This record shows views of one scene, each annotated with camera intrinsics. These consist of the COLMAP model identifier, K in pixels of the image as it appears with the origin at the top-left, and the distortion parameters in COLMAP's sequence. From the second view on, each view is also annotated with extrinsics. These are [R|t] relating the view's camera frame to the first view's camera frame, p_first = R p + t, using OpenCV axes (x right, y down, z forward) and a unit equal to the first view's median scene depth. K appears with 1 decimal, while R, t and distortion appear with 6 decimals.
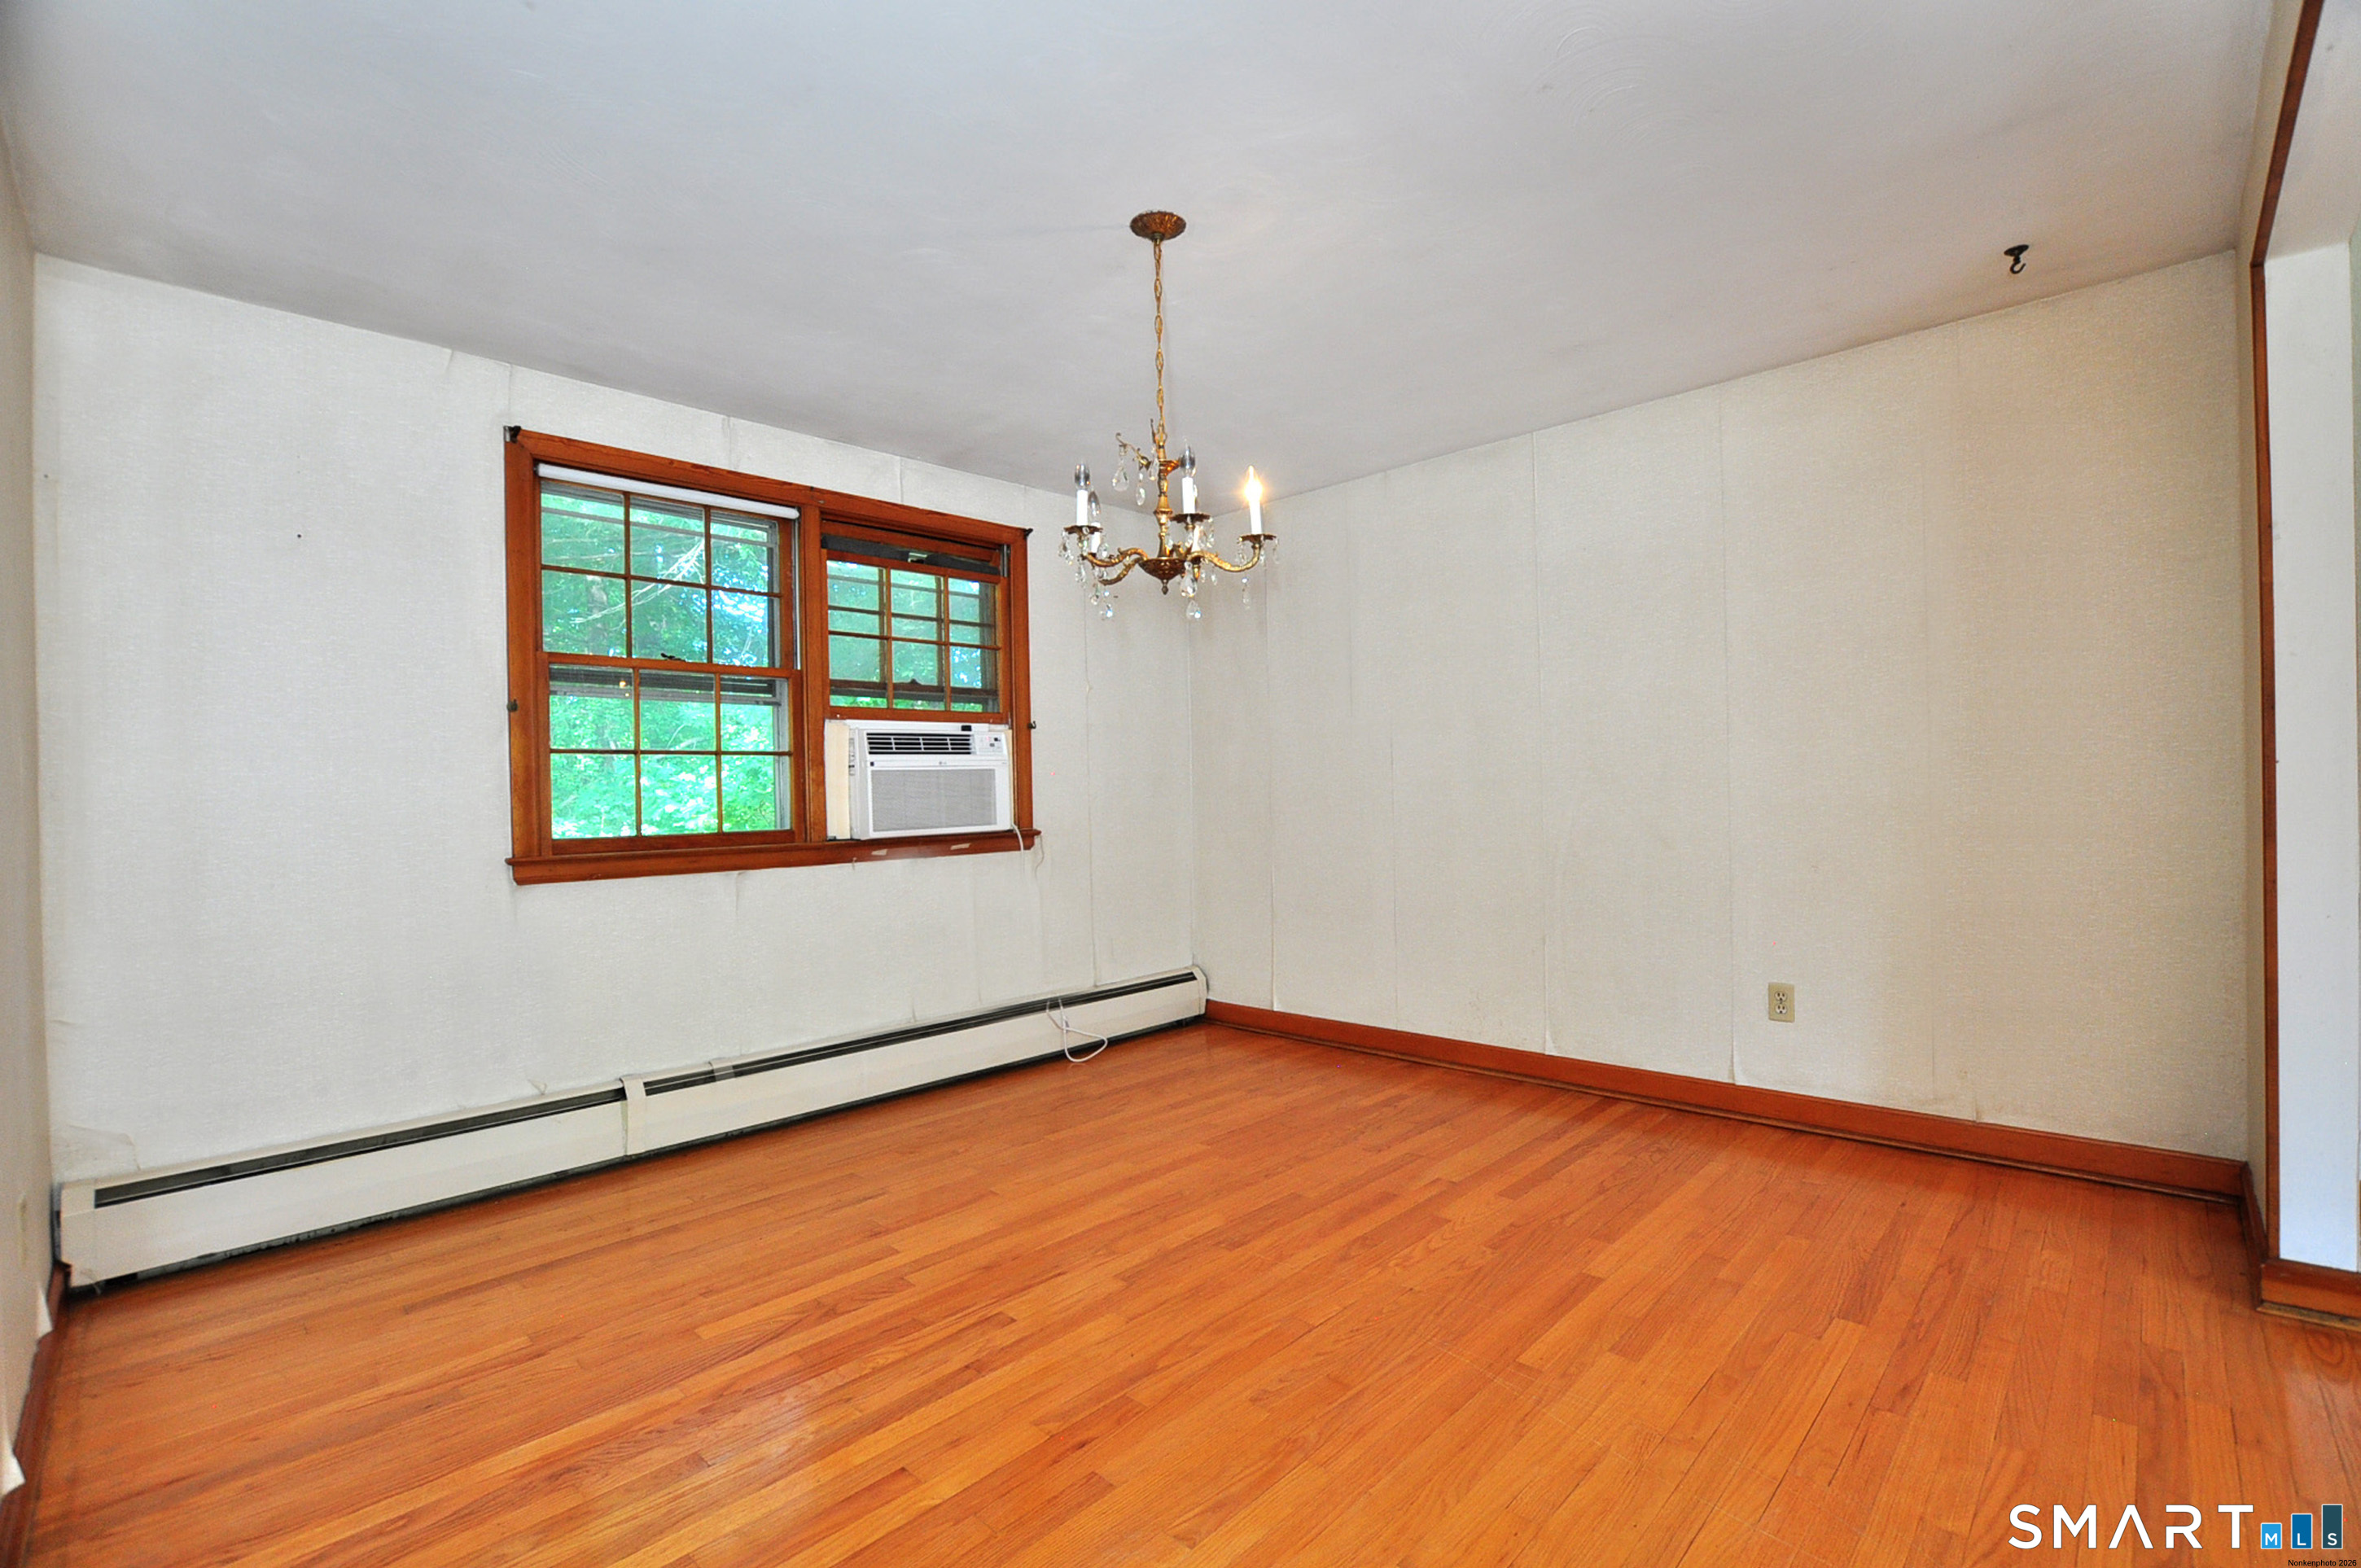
lens RADIAL K [[1039.0, 0, 1197.3], [0, 1039.0, 791.3], [0, 0, 1]] dist [-0.026124, 0.000579]
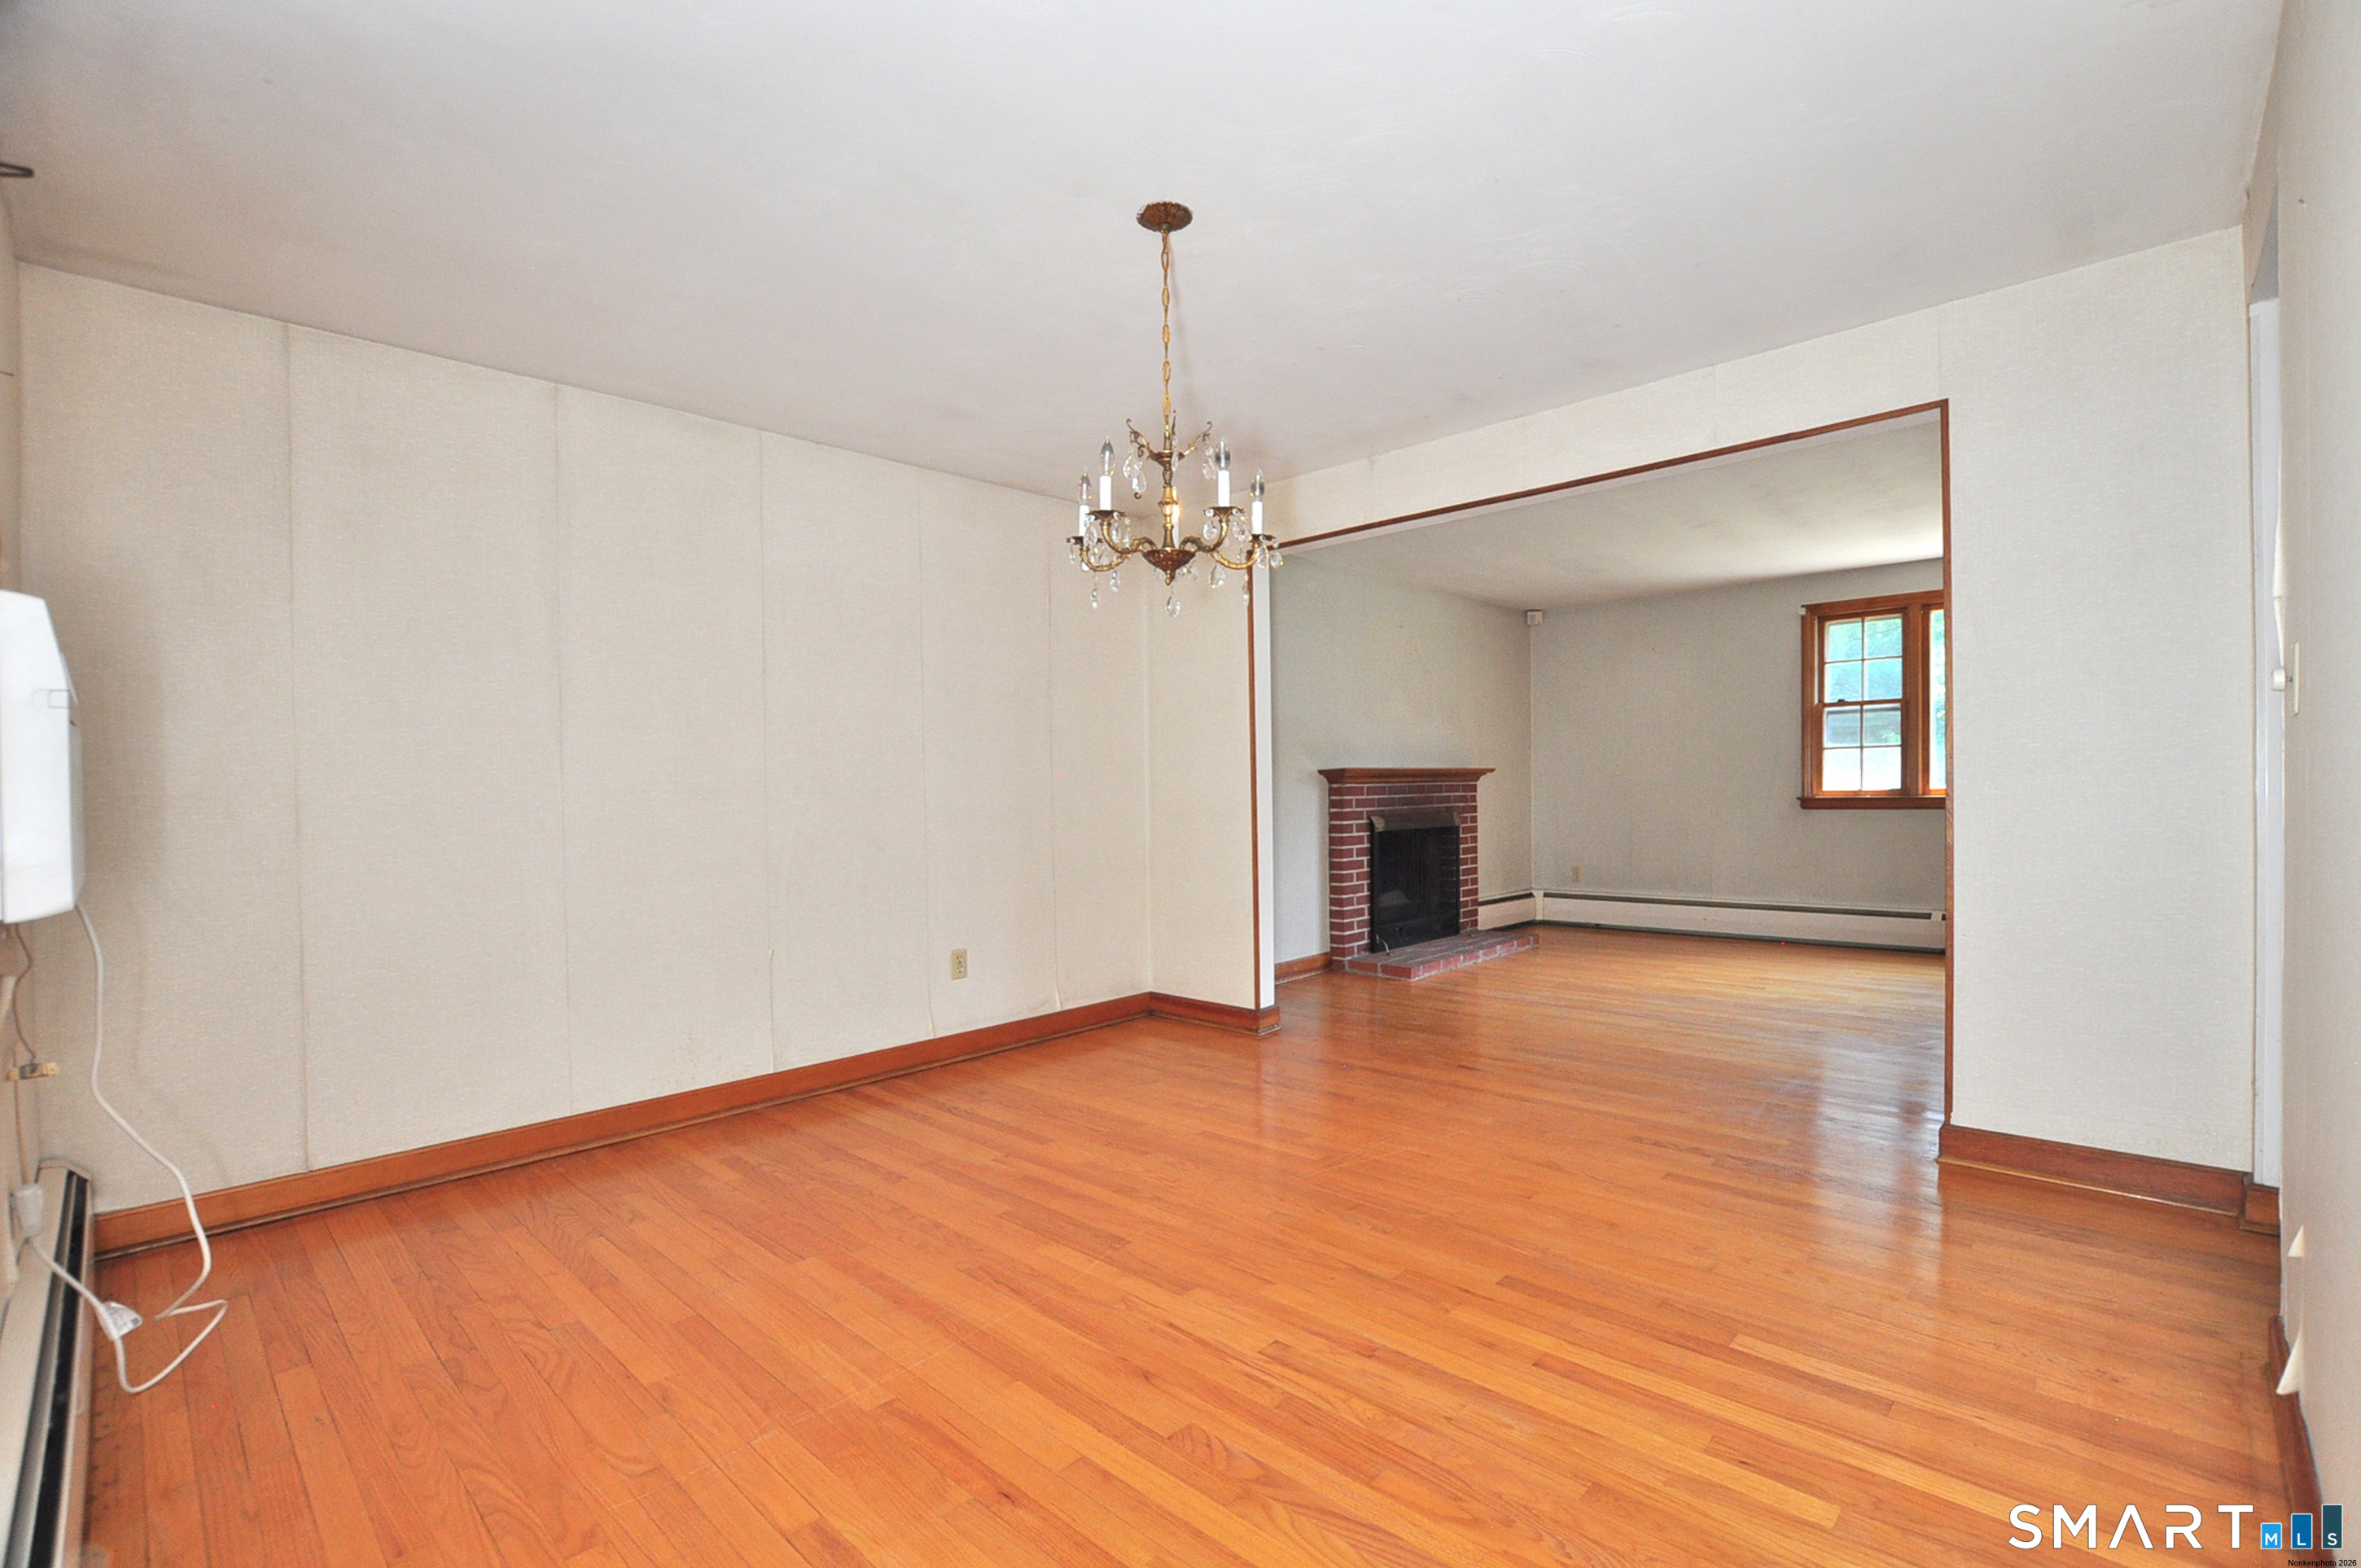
lens RADIAL K [[1039.0, 0, 1197.3], [0, 1039.0, 791.3], [0, 0, 1]] dist [-0.026124, 0.000579]
pose [[-0.005527, 0.019586, 0.999793, -0.689580], [0.017622, 0.999655, -0.019486, 0.017538], [-0.999829, 0.017511, -0.005871, 0.653598]]
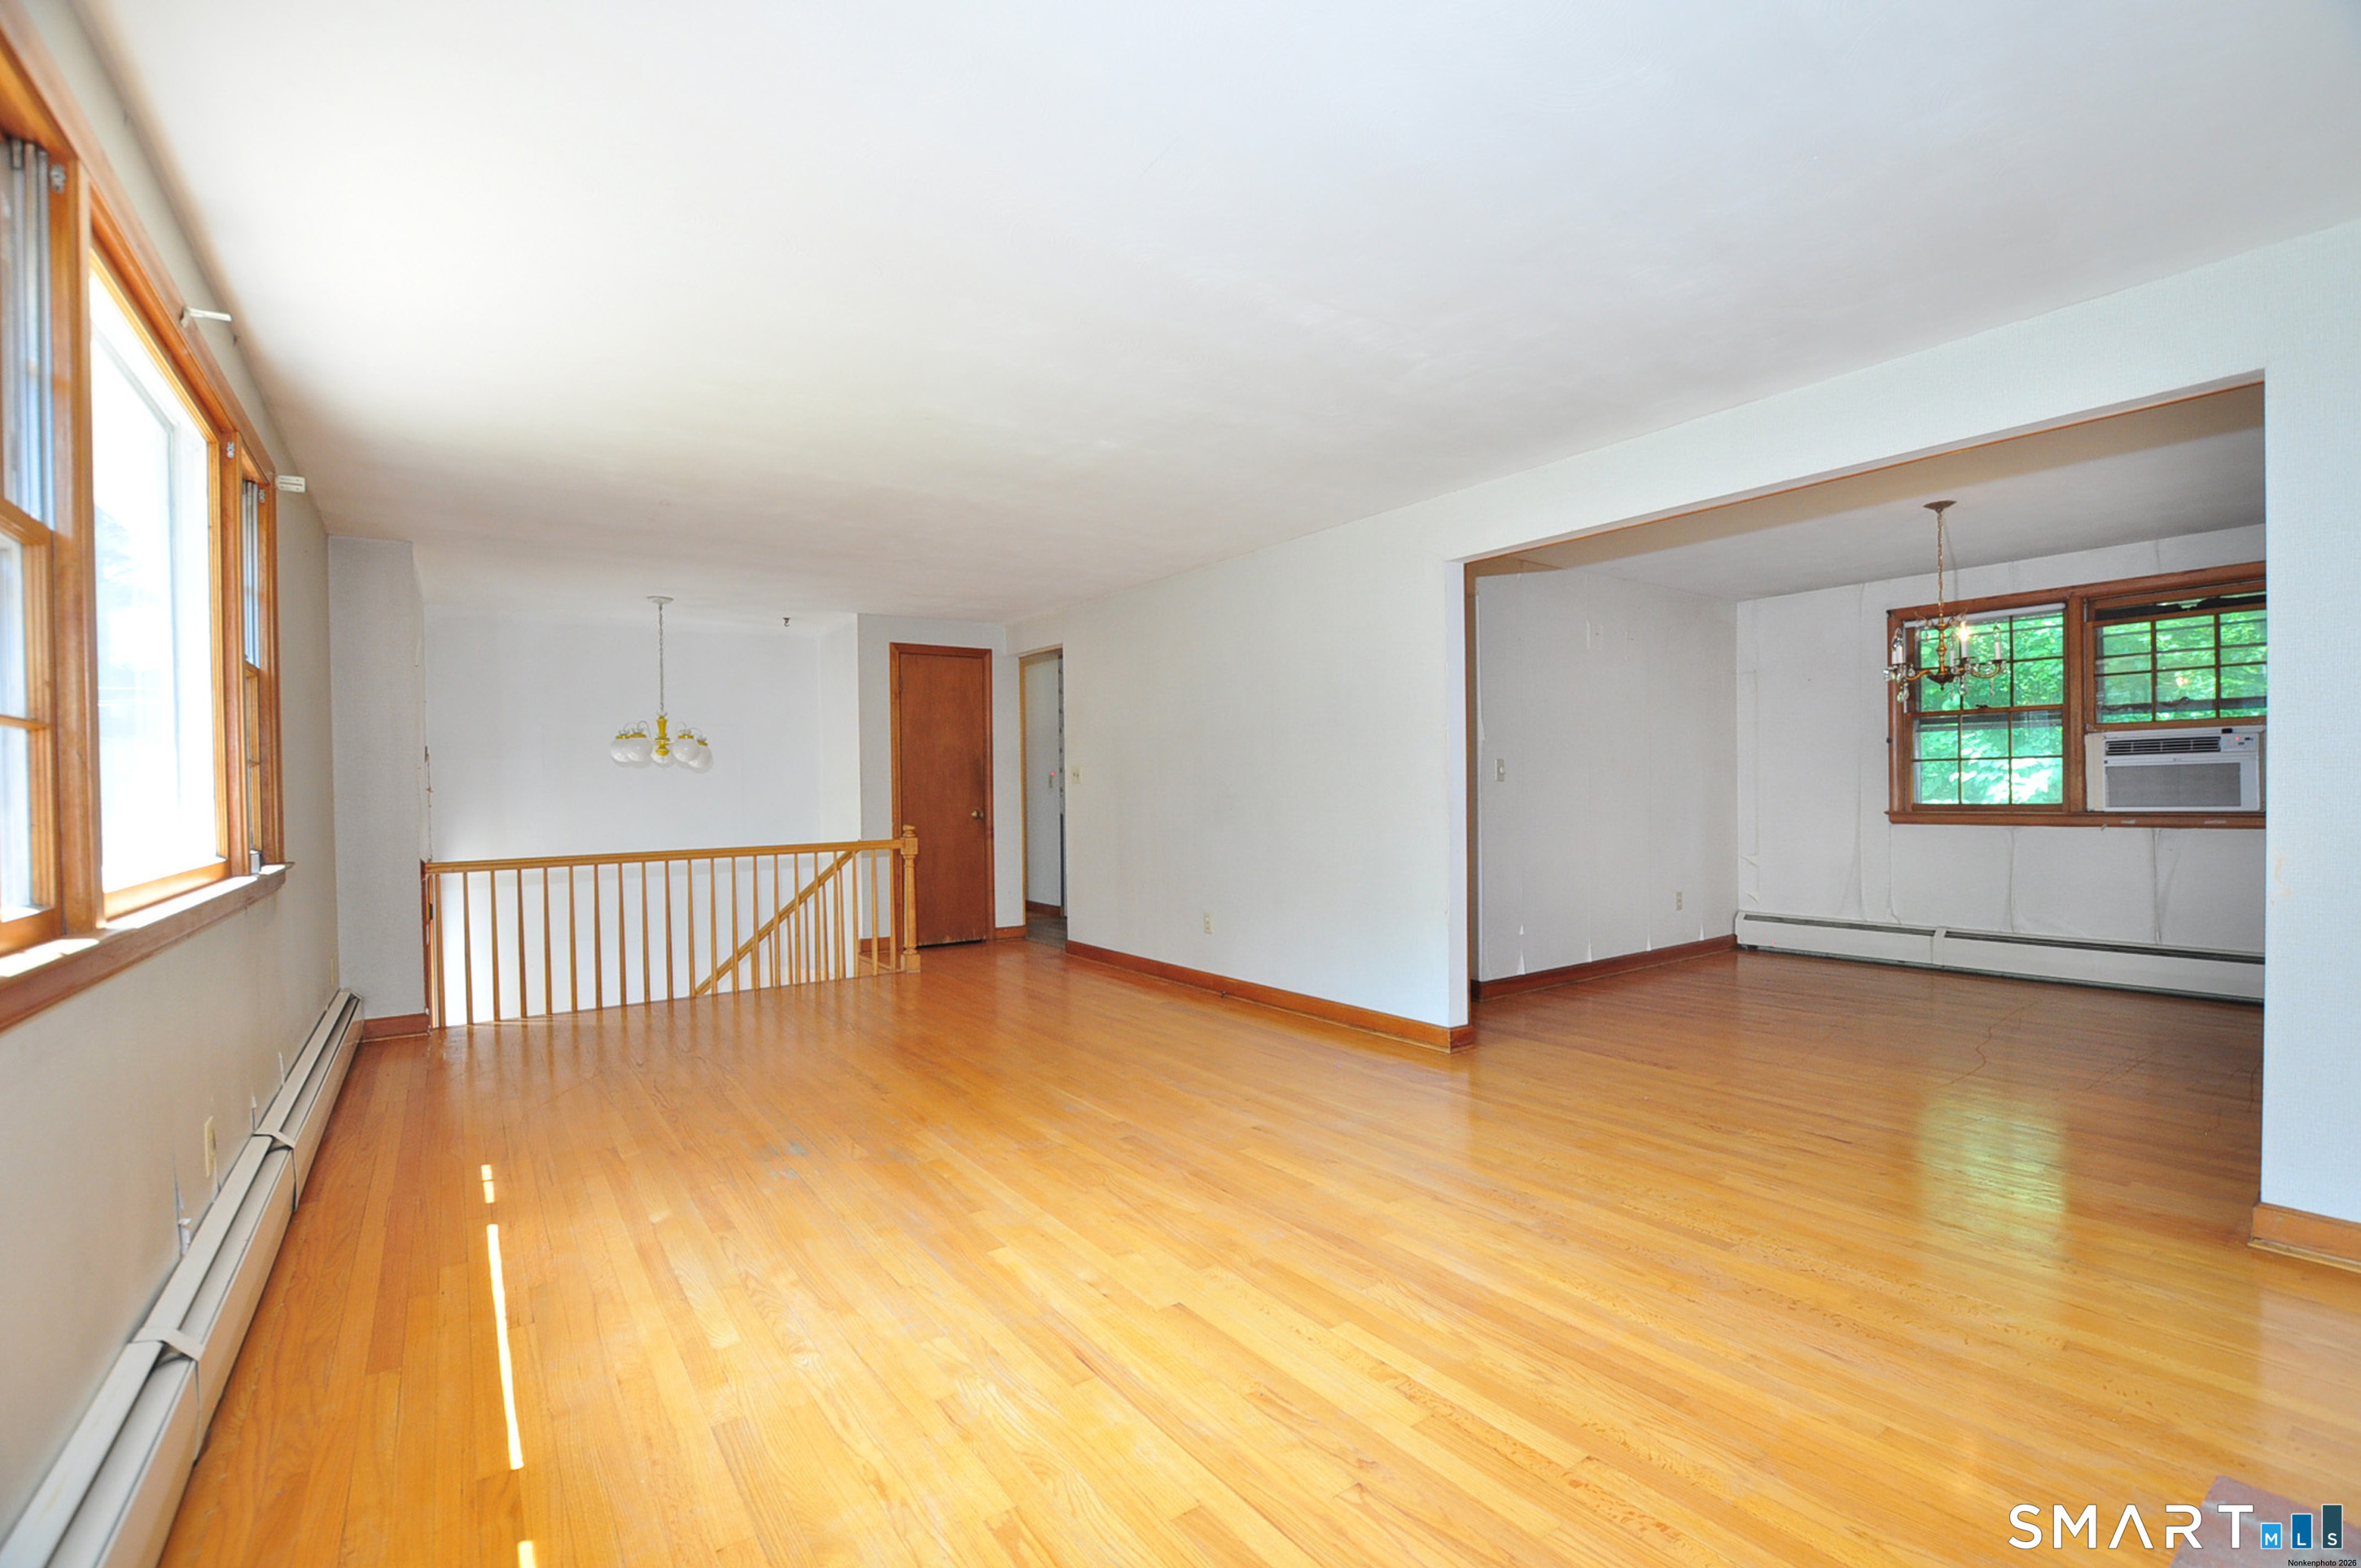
lens RADIAL K [[1039.0, 0, 1197.3], [0, 1039.0, 791.3], [0, 0, 1]] dist [-0.026124, 0.000579]
pose [[-0.167221, 0.025881, -0.985580, 1.447255], [0.021004, 0.999522, 0.022683, -0.048162], [0.985696, -0.016908, -0.167684, -0.058127]]
